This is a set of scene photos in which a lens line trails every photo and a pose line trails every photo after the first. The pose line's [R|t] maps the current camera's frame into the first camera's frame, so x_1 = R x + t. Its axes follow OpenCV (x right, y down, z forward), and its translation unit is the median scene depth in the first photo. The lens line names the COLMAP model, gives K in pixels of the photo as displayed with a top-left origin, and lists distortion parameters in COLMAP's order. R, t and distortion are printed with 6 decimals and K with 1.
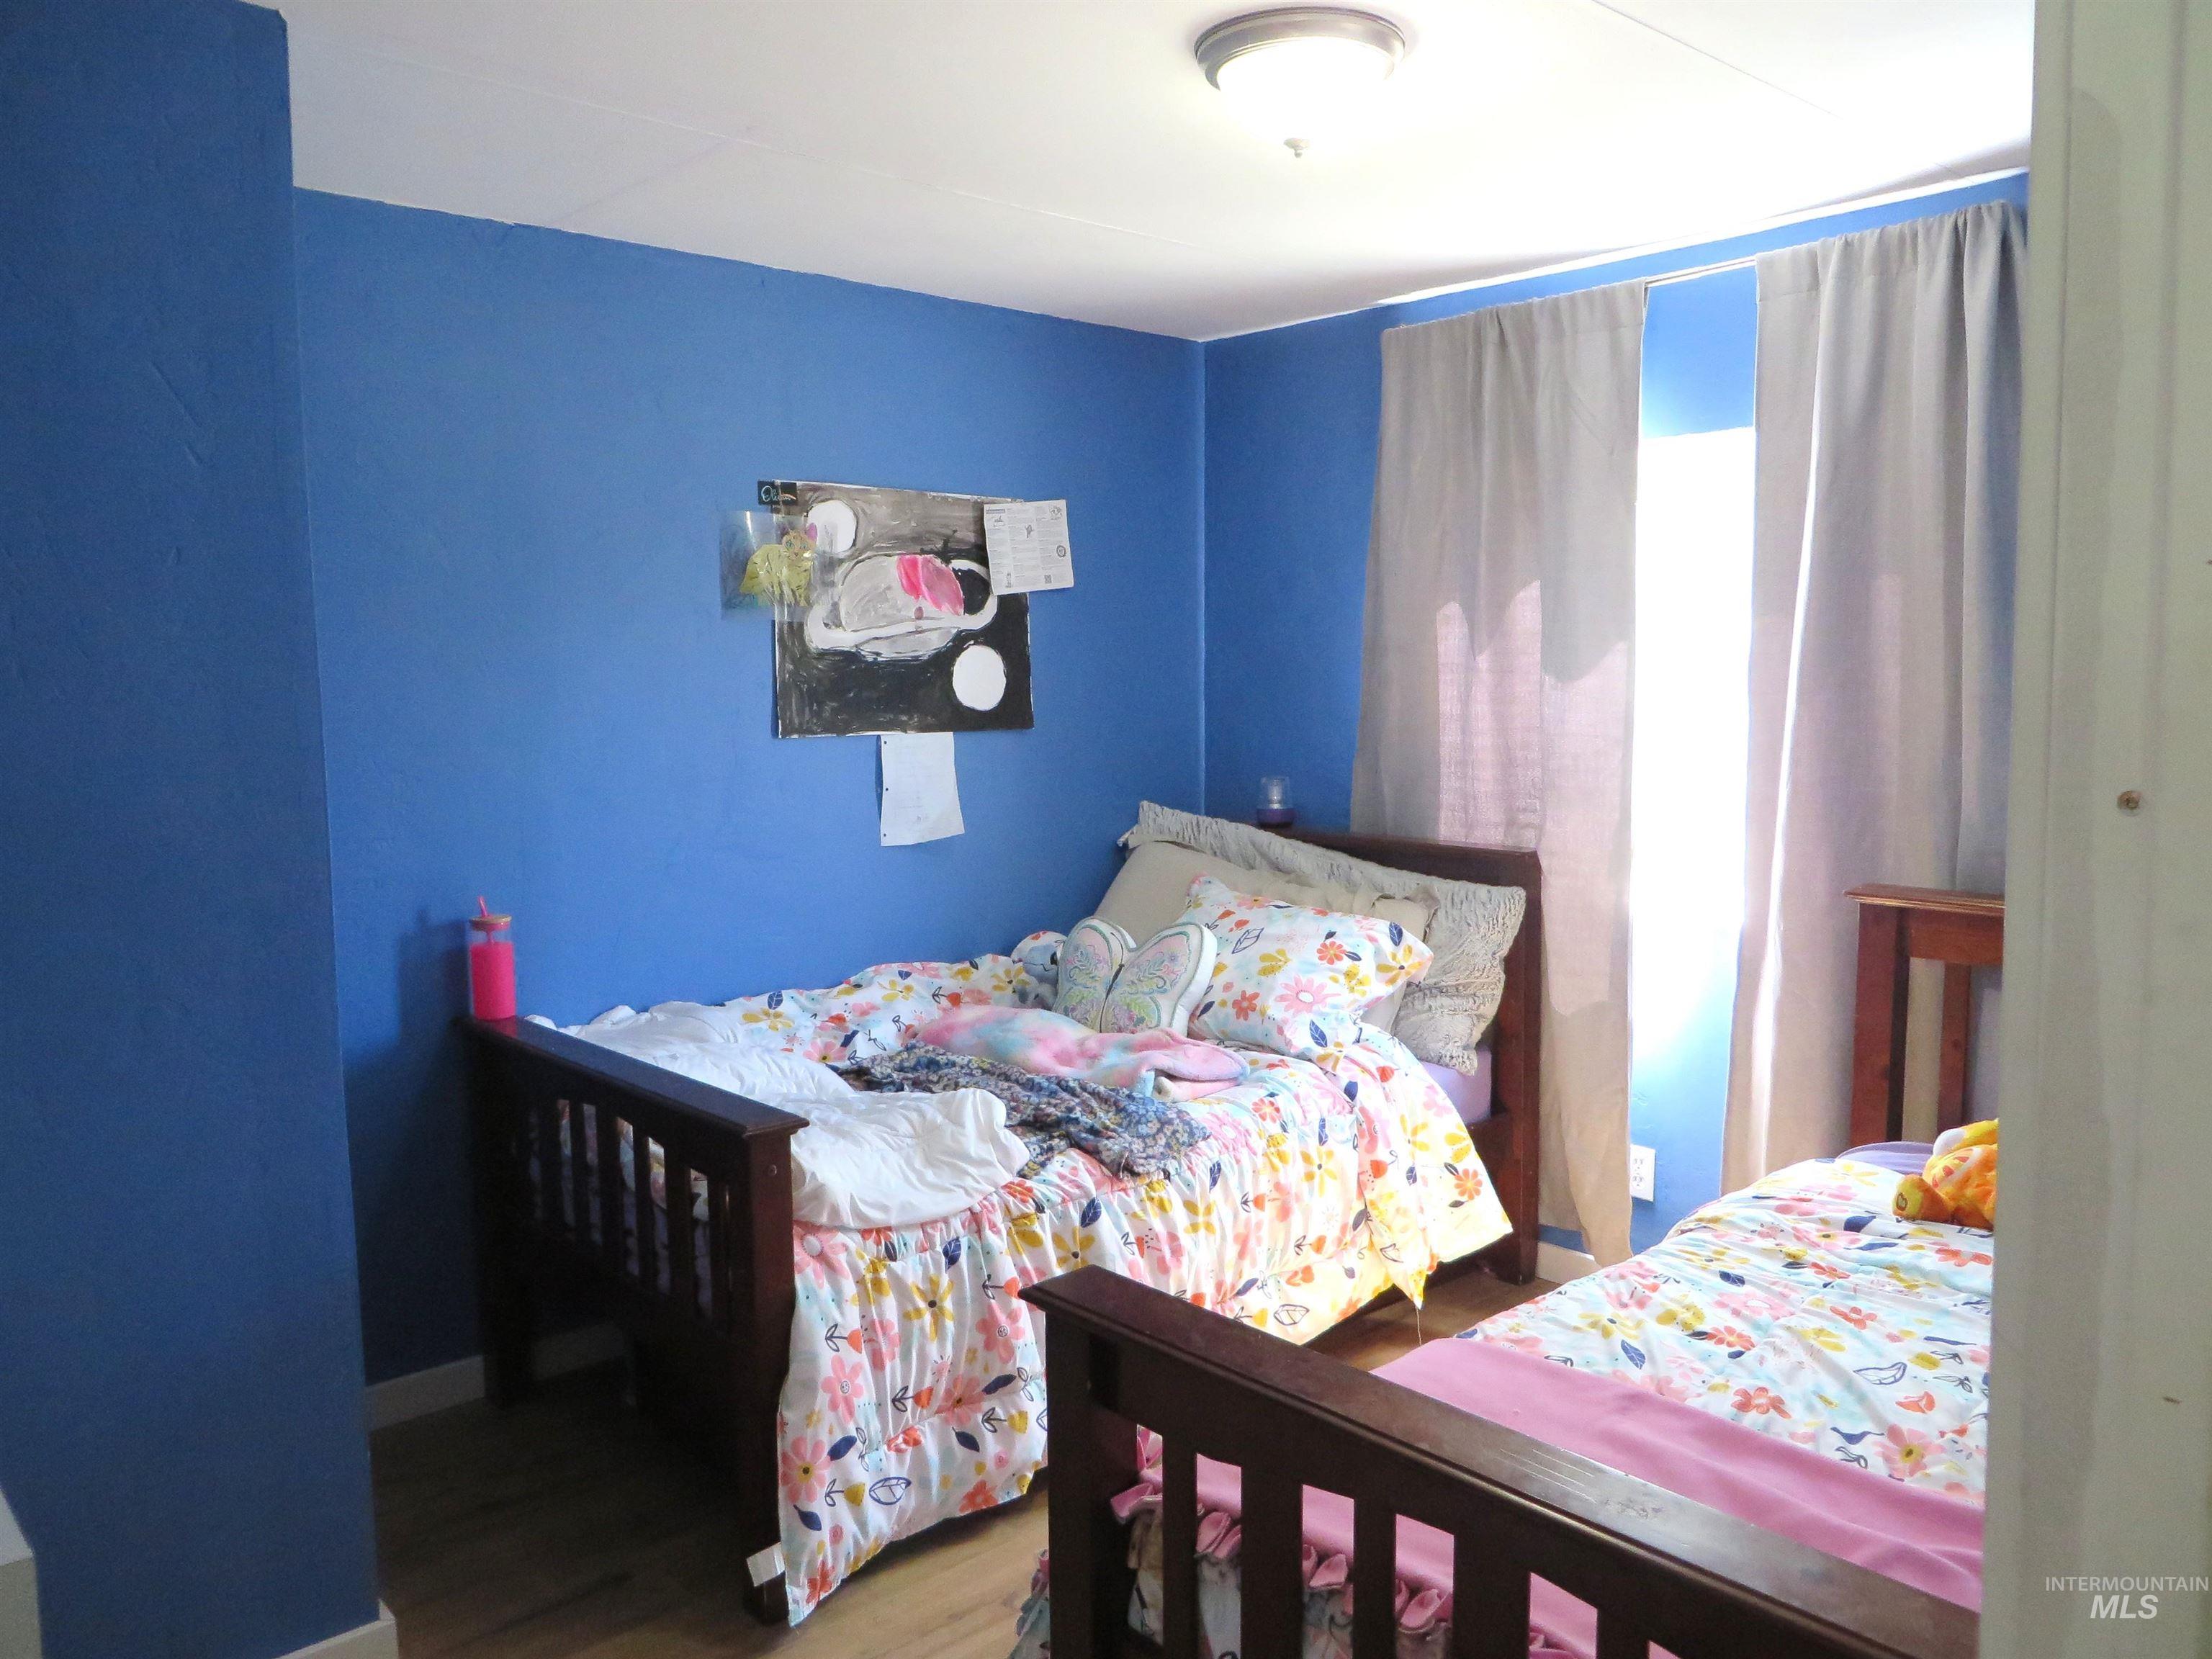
lens RADIAL K [[1838.6, 0, 1106.0], [0, 1838.6, 829.5], [0, 0, 1]] dist [-0.032024, 0.022888]
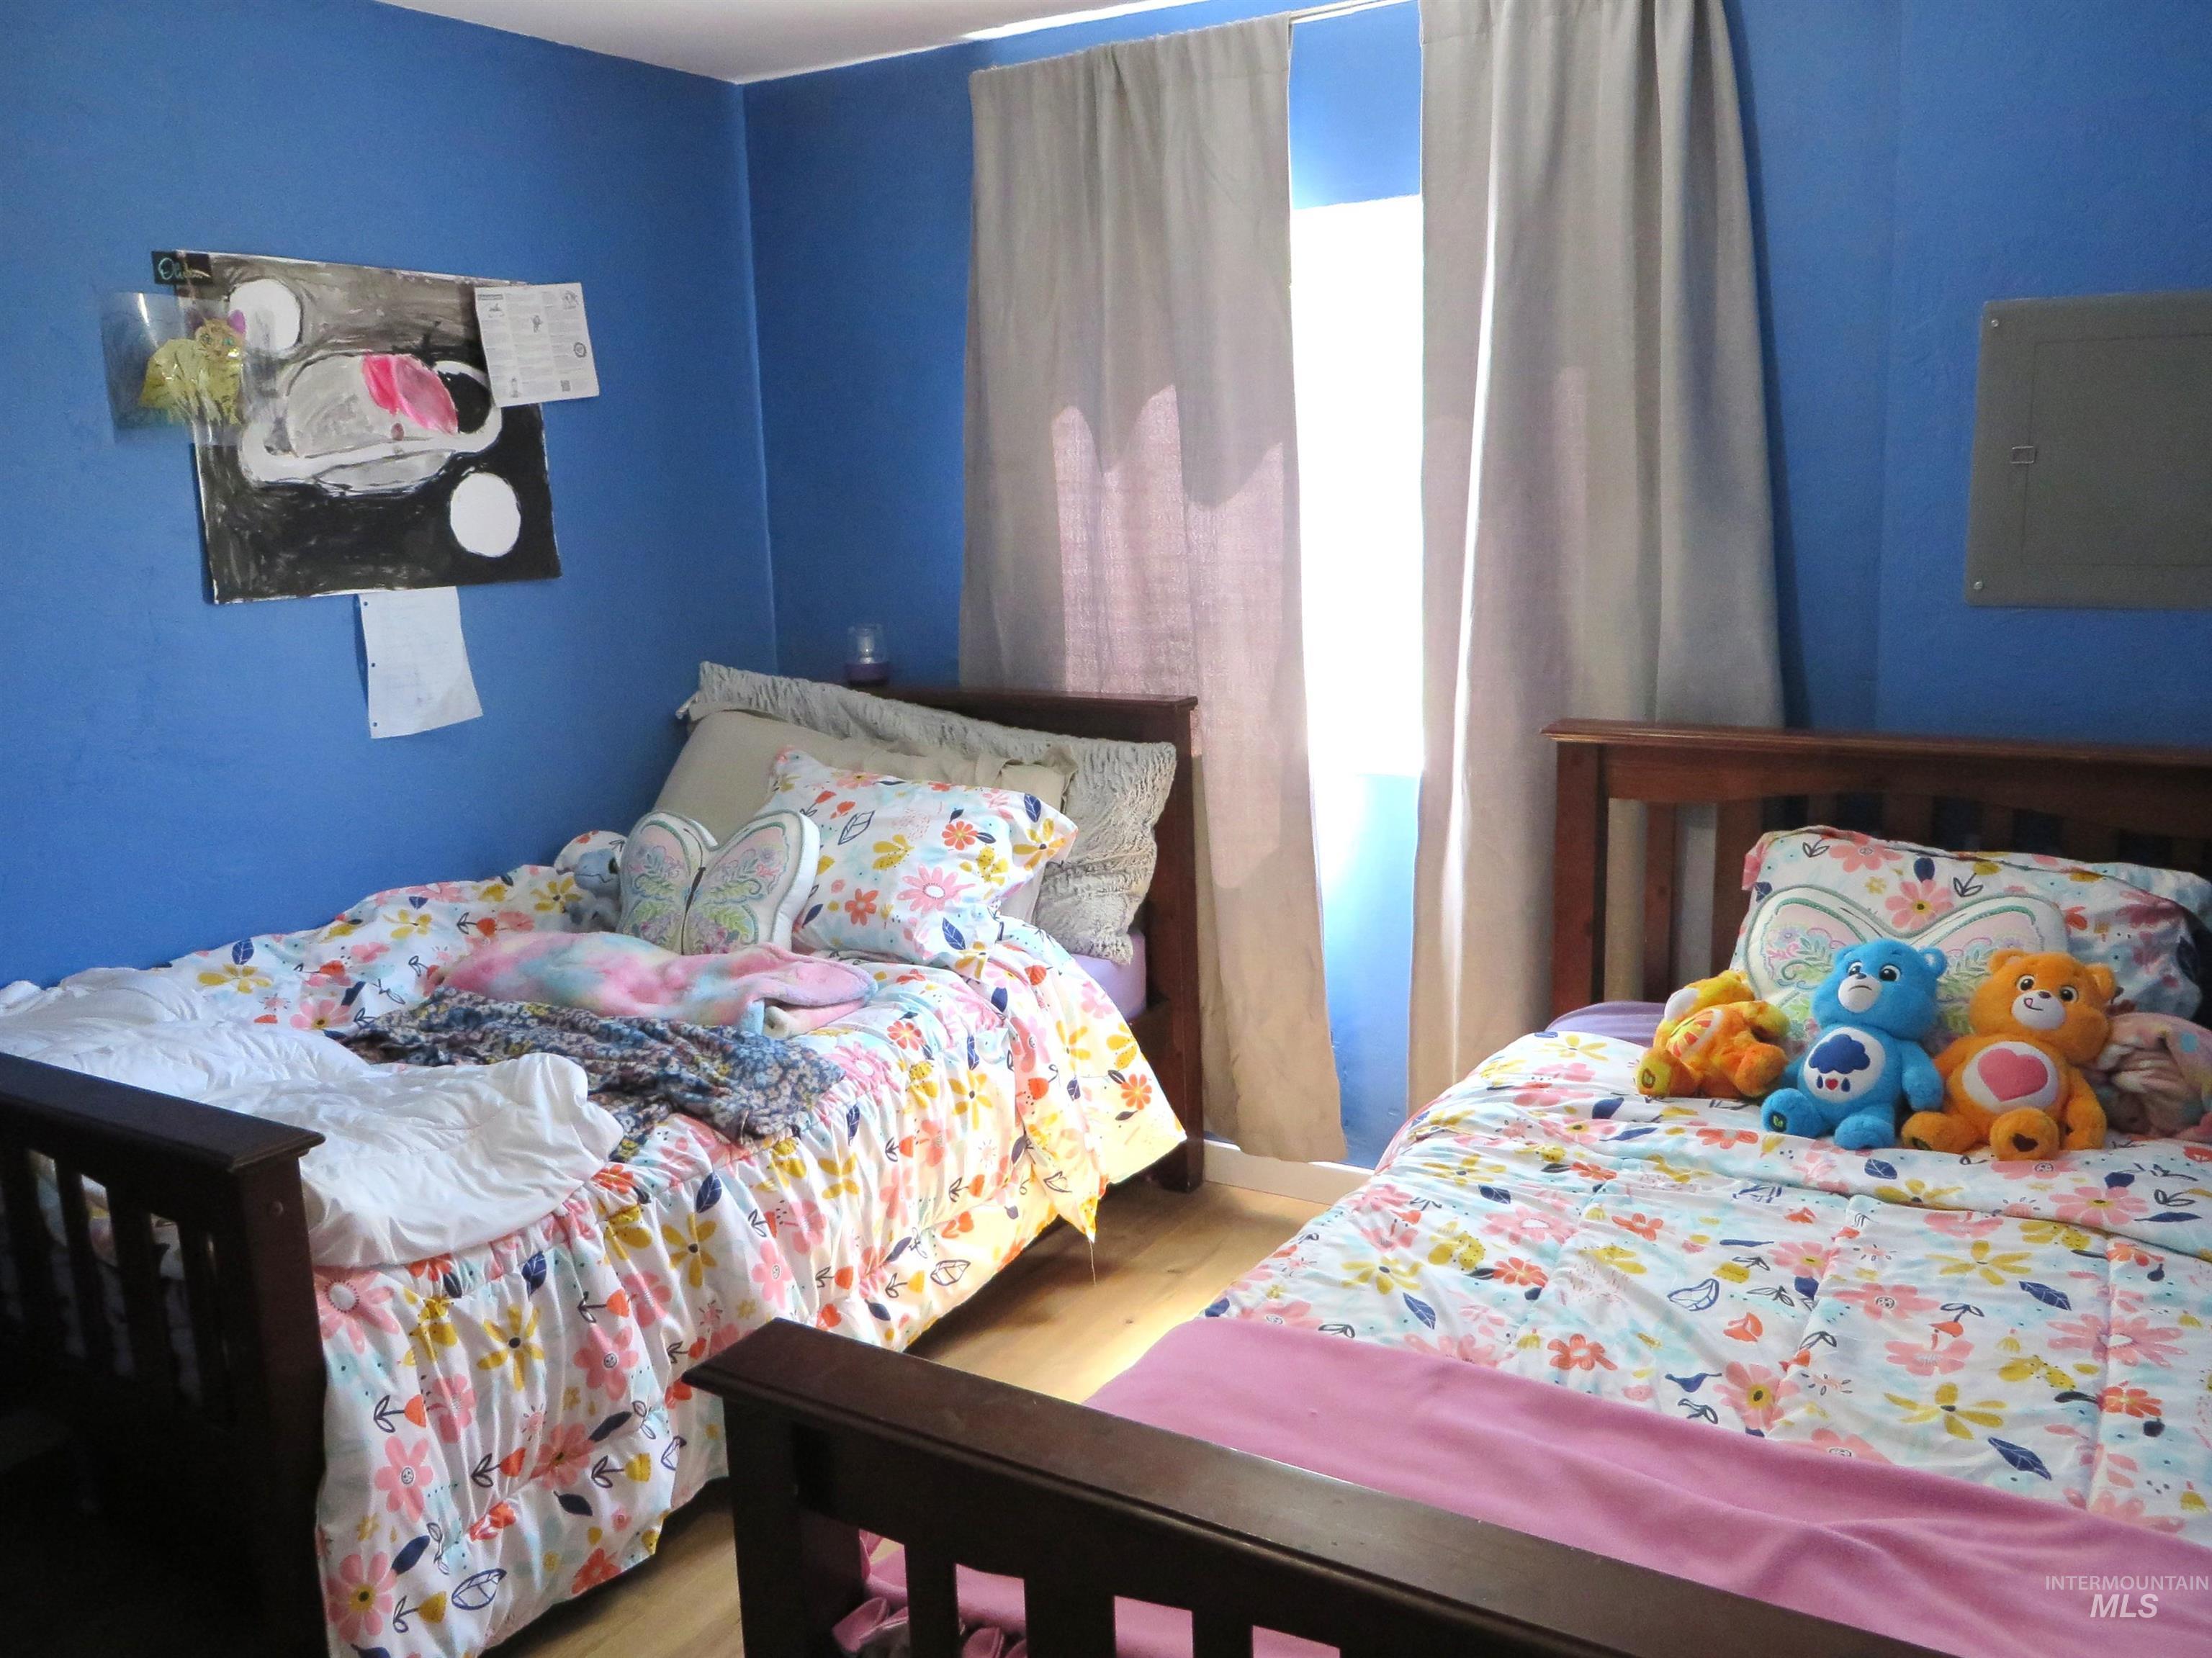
lens RADIAL K [[1838.5, 0, 1106.0], [0, 1838.5, 829.0], [0, 0, 1]] dist [-0.032024, 0.022888]
pose [[0.956973, -0.074546, 0.280438, -0.049997], [0.048575, 0.993955, 0.098456, -0.015430], [-0.286082, -0.080598, 0.954809, 0.193321]]
